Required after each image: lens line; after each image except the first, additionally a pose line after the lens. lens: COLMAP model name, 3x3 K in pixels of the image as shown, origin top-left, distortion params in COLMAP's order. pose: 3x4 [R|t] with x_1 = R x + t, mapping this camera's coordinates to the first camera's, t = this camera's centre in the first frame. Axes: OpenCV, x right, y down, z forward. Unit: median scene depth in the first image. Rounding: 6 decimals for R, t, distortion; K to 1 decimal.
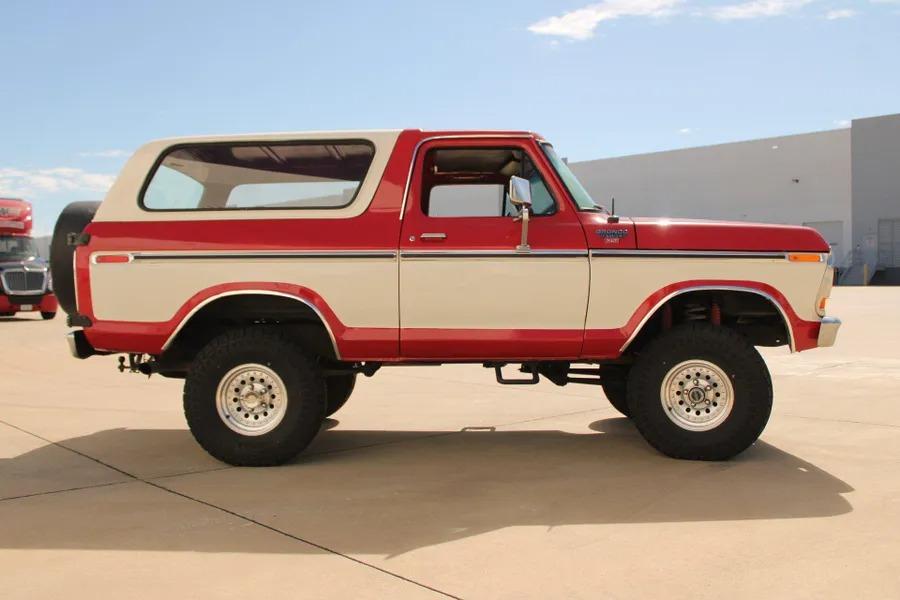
lens RADIAL K [[878.7, 0, 439.4], [0, 878.7, 302.2], [0, 0, 1]] dist [-0.123682, 0.110122]
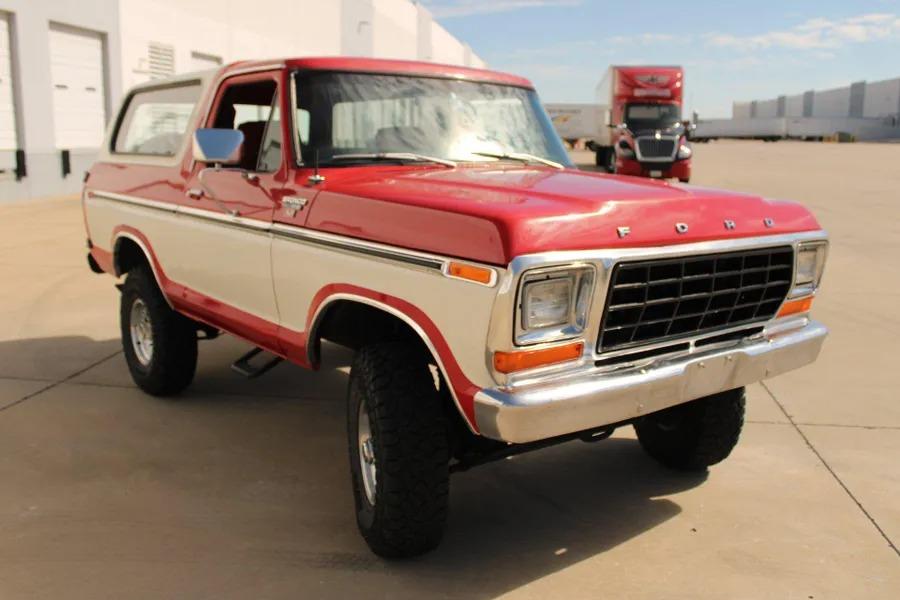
lens RADIAL K [[858.3, 0, 441.8], [0, 858.3, 283.8], [0, 0, 1]] dist [-0.155316, 0.156886]
pose [[0.625836, 0.144151, -0.766518, 0.812692], [-0.022175, 0.985664, 0.167258, -0.131617], [0.779639, -0.087678, 0.620061, 0.641311]]
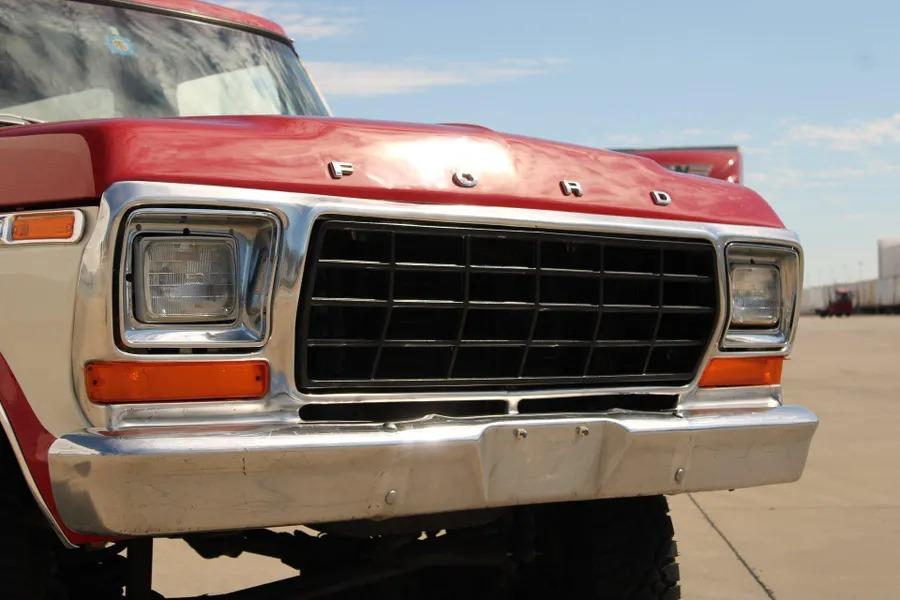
lens RADIAL K [[1788.2, 0, 449.4], [0, 1788.2, 288.4], [0, 0, 1]] dist [0.004045, 0.090094]
pose [[0.690459, -0.024086, -0.722971, 0.950354], [0.003109, 0.999535, -0.030331, -0.010690], [0.723365, 0.018694, 0.690212, 0.664724]]
